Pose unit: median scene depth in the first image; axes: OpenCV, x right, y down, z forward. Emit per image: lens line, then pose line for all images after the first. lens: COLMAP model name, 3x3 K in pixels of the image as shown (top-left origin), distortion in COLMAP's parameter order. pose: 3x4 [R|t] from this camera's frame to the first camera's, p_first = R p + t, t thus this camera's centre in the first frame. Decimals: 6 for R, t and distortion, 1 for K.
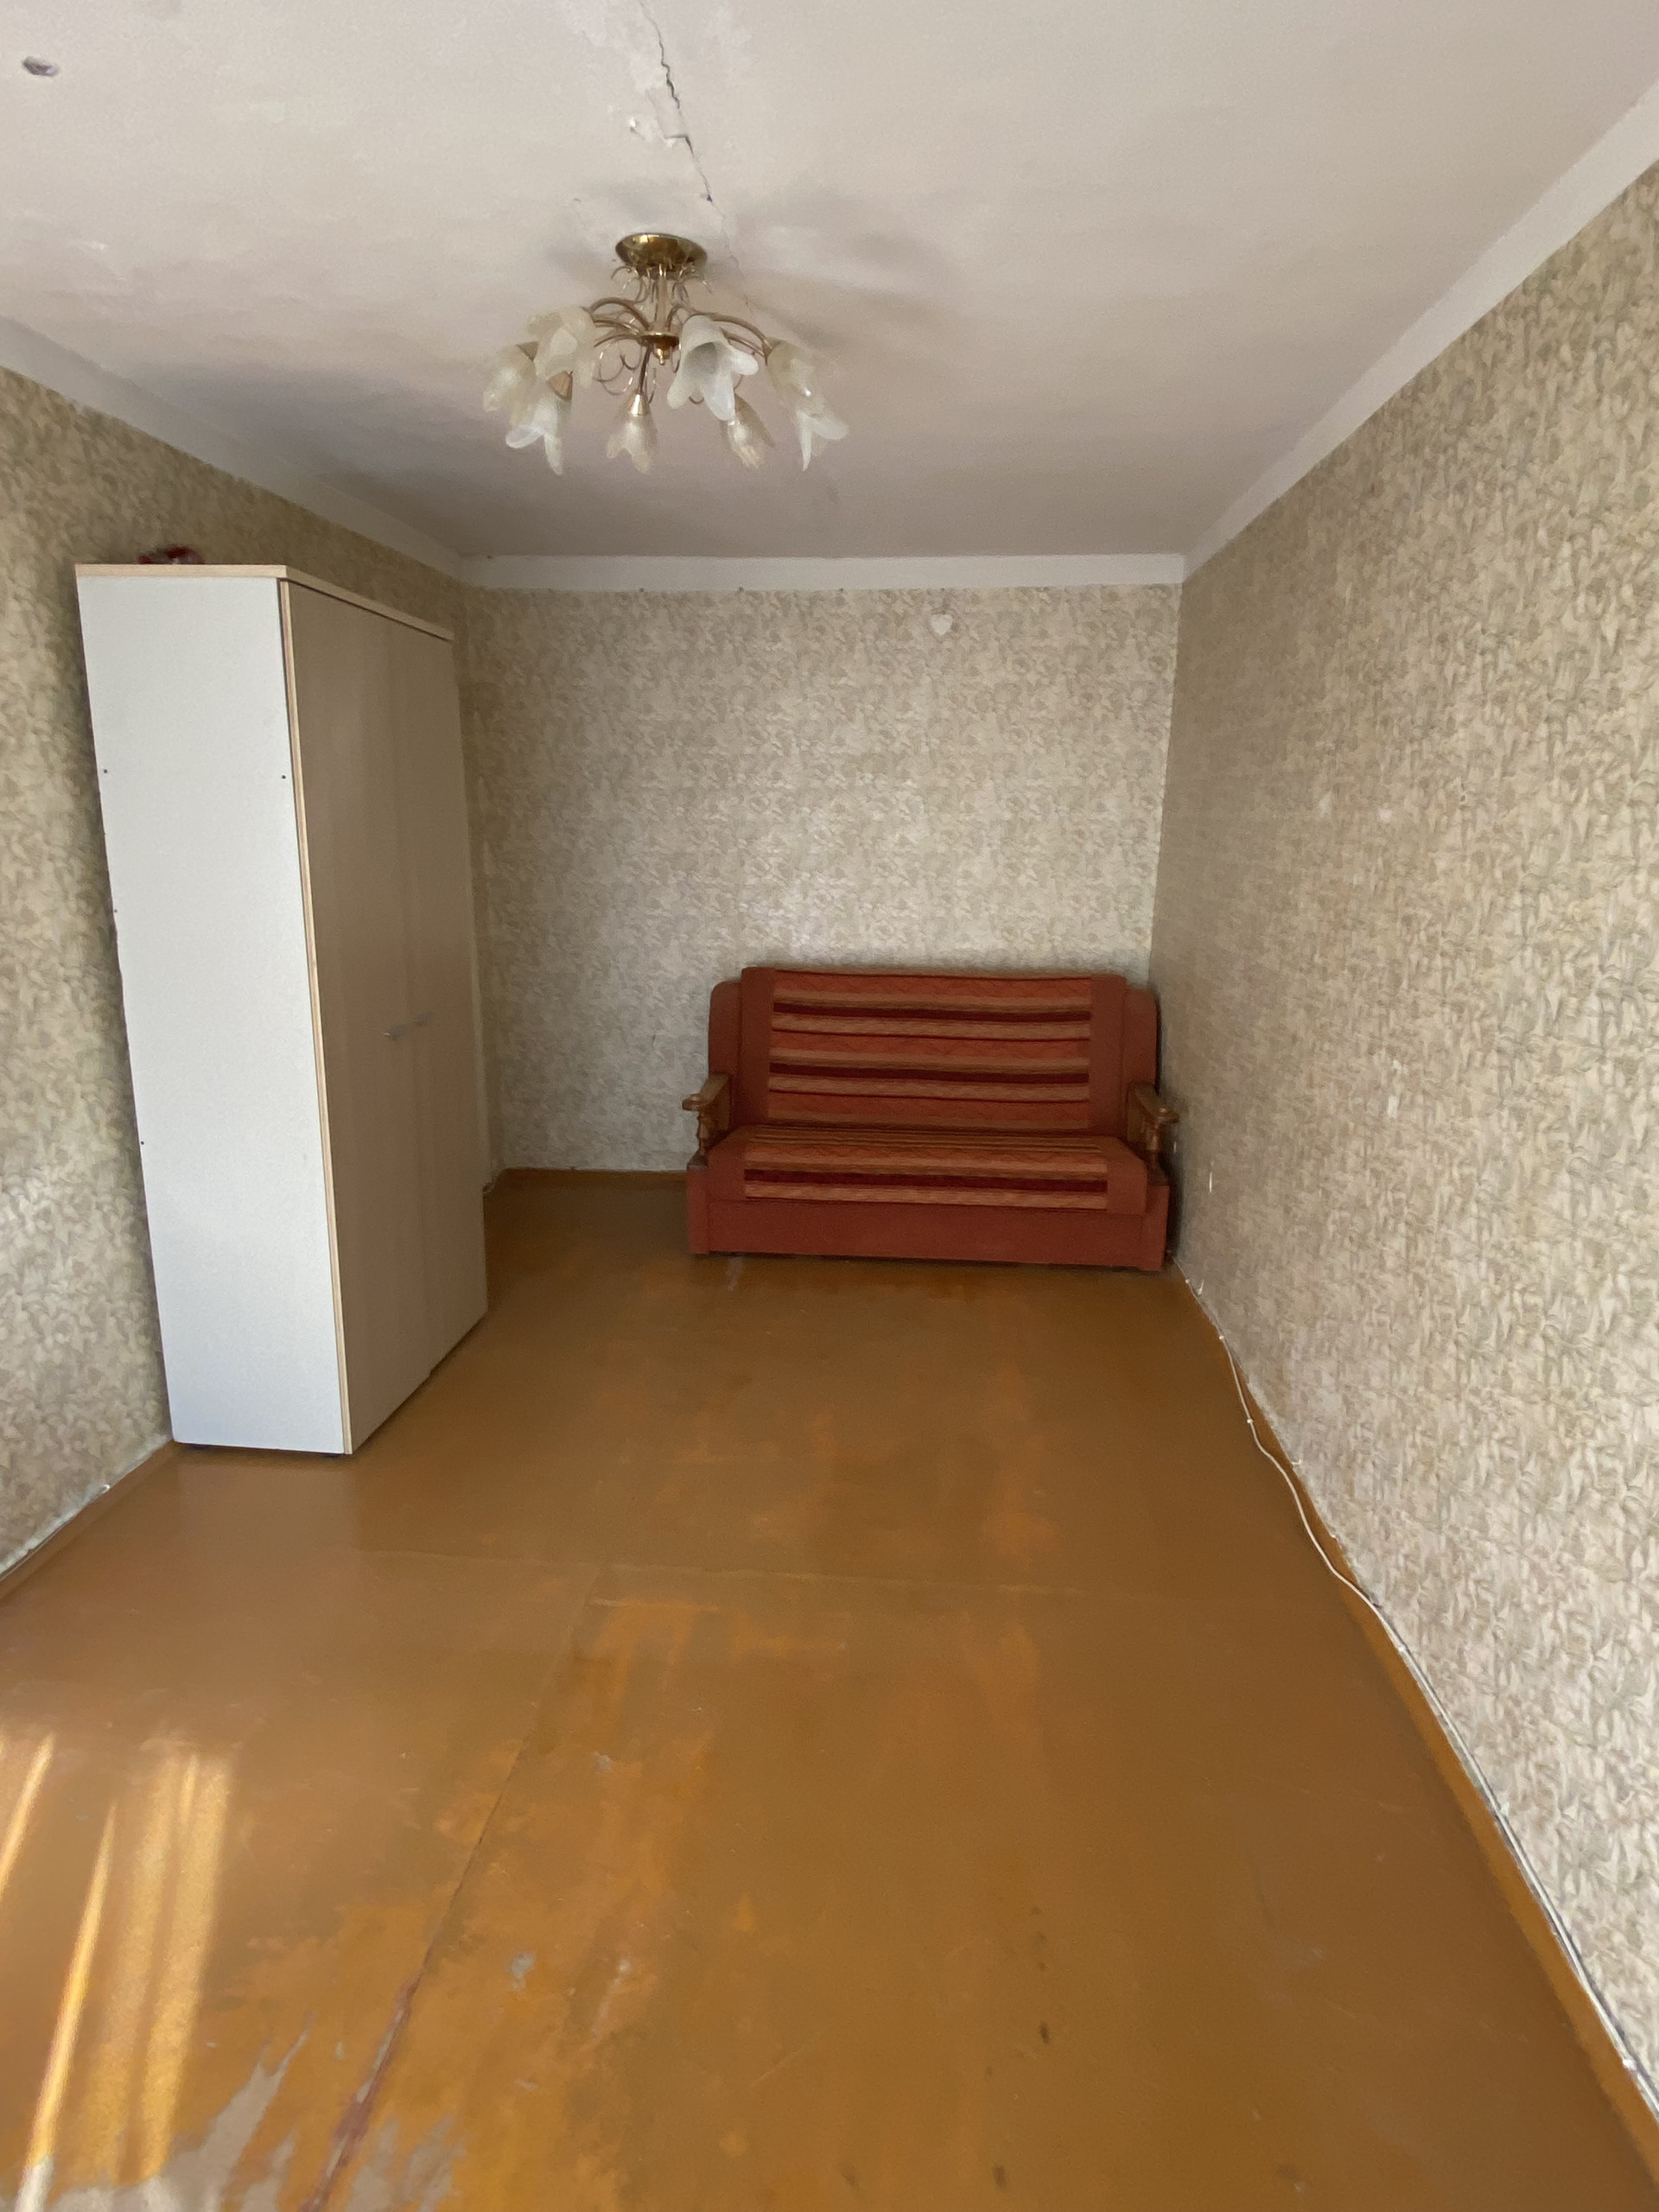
lens RADIAL K [[1214.6, 0, 840.7], [0, 1214.6, 1101.4], [0, 0, 1]] dist [0.005738, -0.016544]
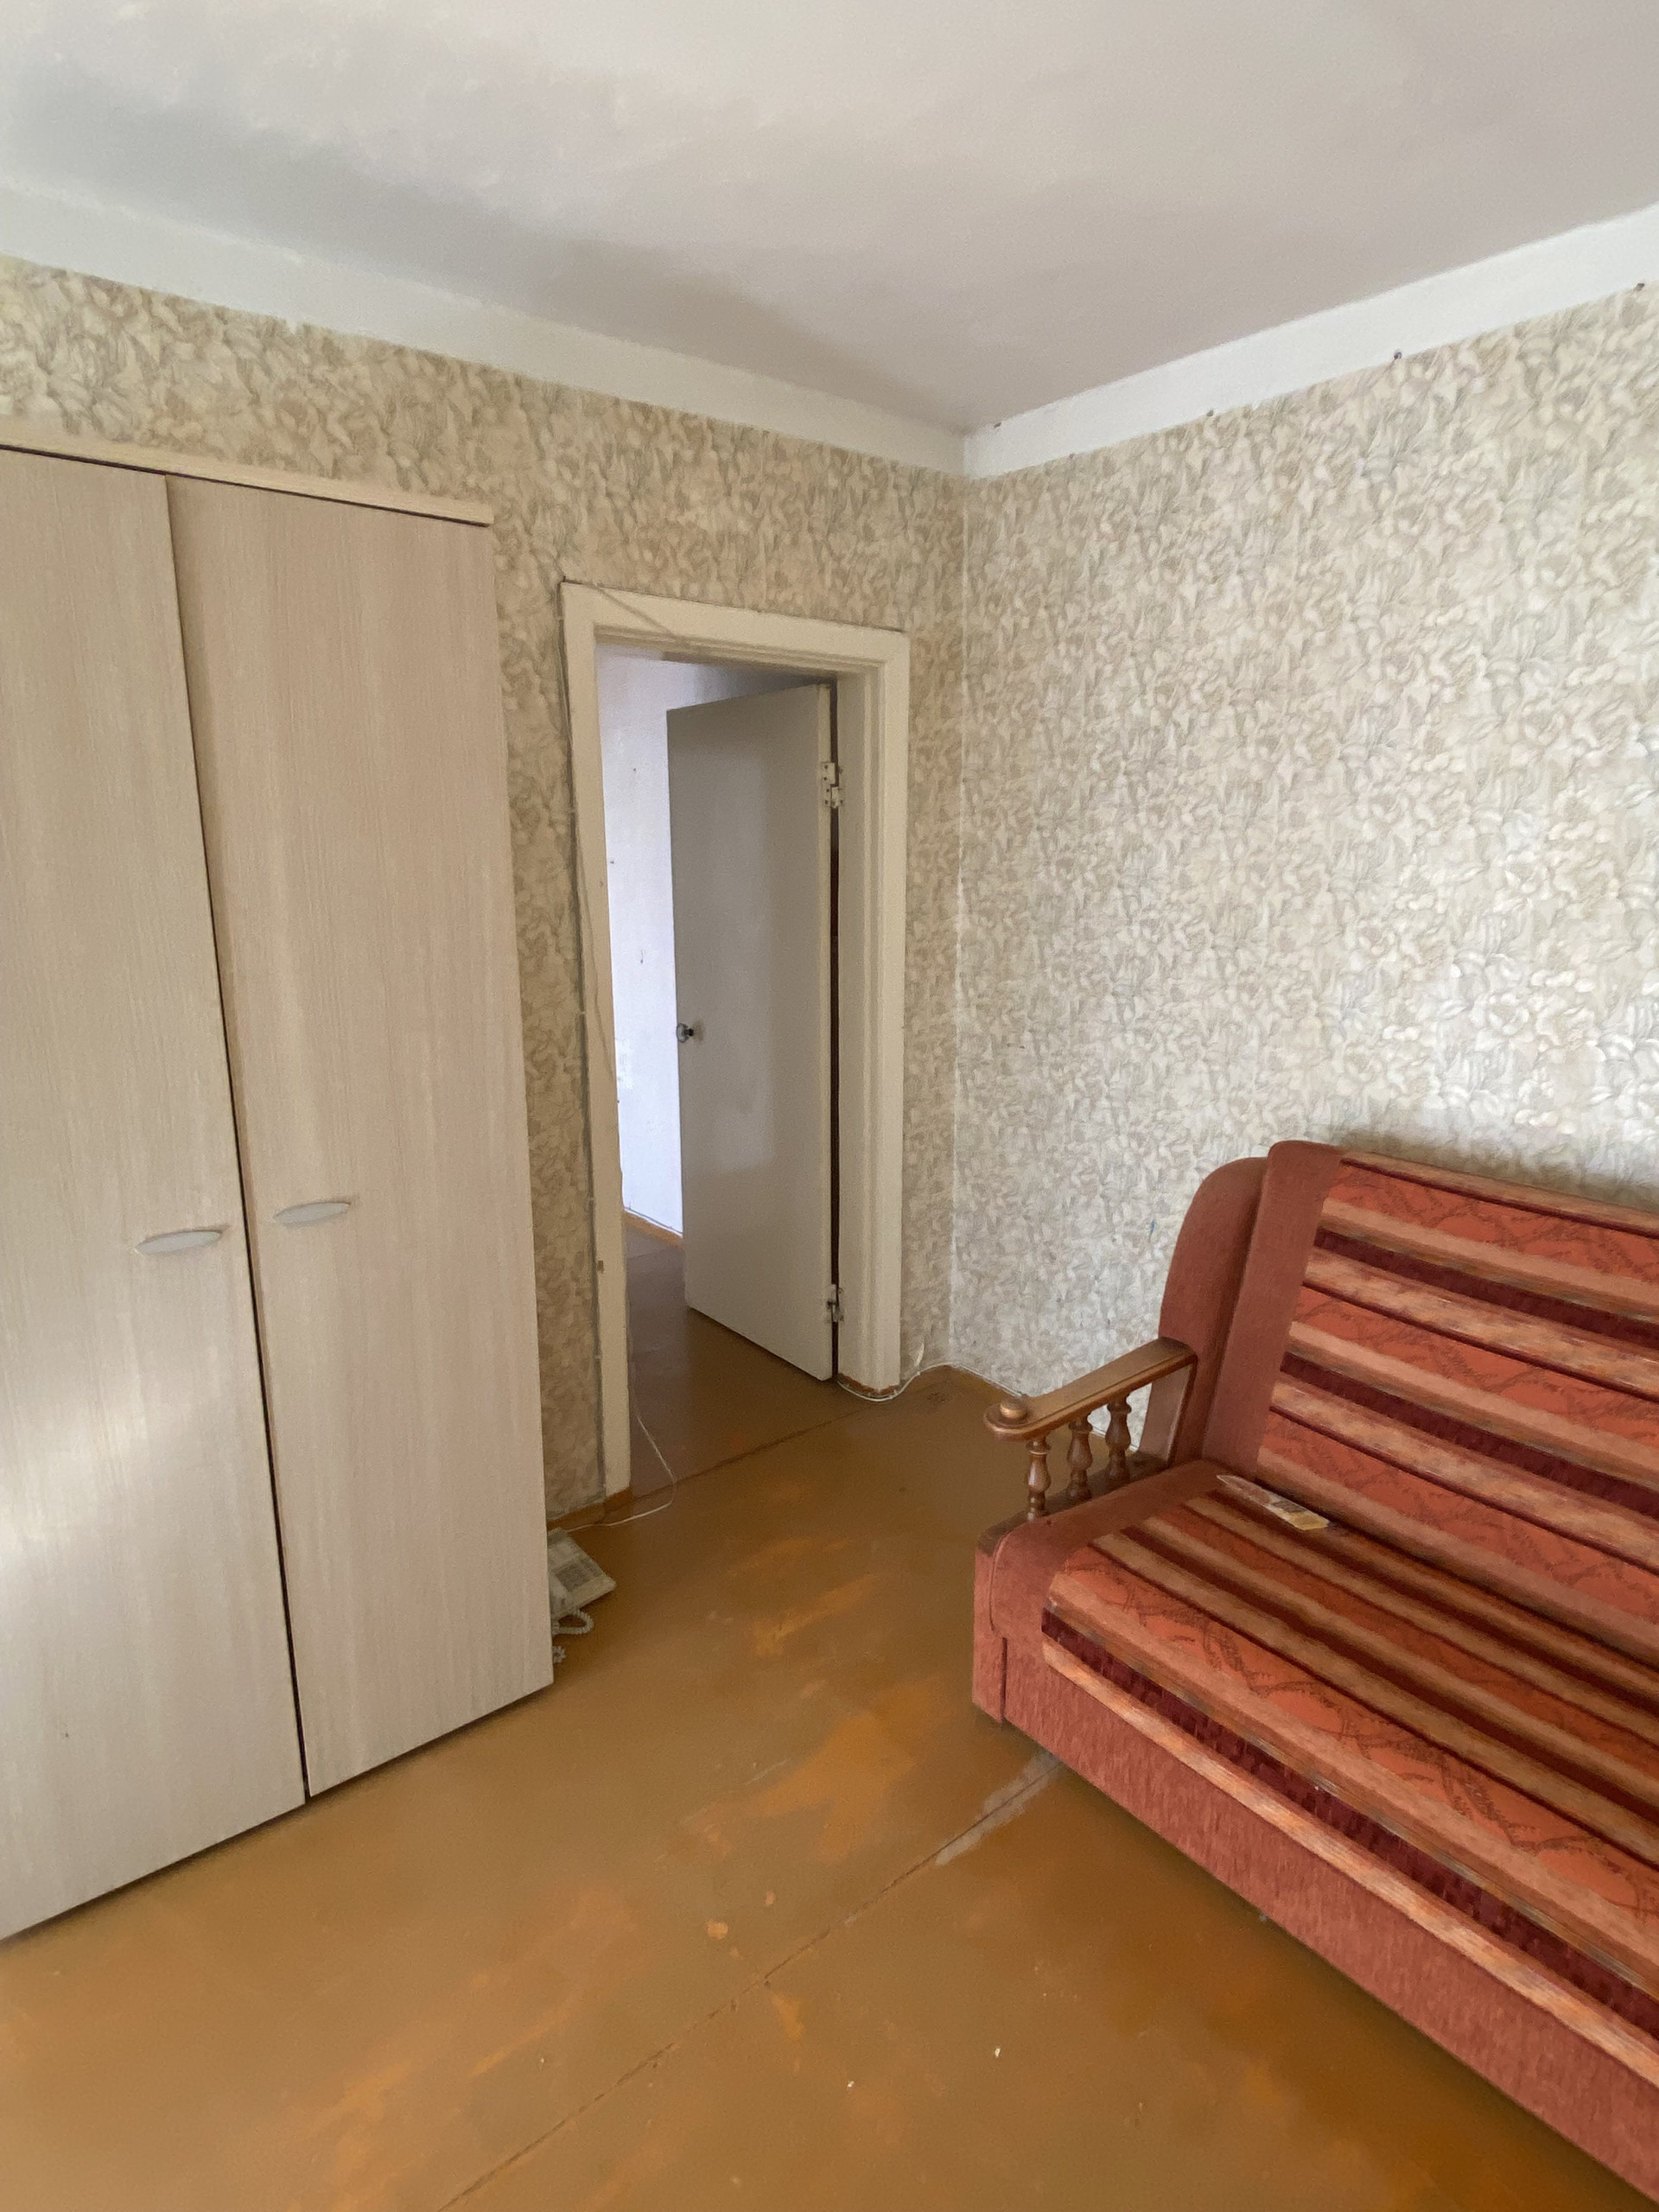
lens RADIAL K [[1170.9, 0, 827.3], [0, 1170.9, 1093.5], [0, 0, 1]] dist [0.039167, -0.048396]
pose [[0.689217, 0.142074, -0.710489, 0.128630], [-0.159296, 0.986307, 0.042702, -0.119751], [0.706827, 0.083747, 0.702412, 0.533411]]
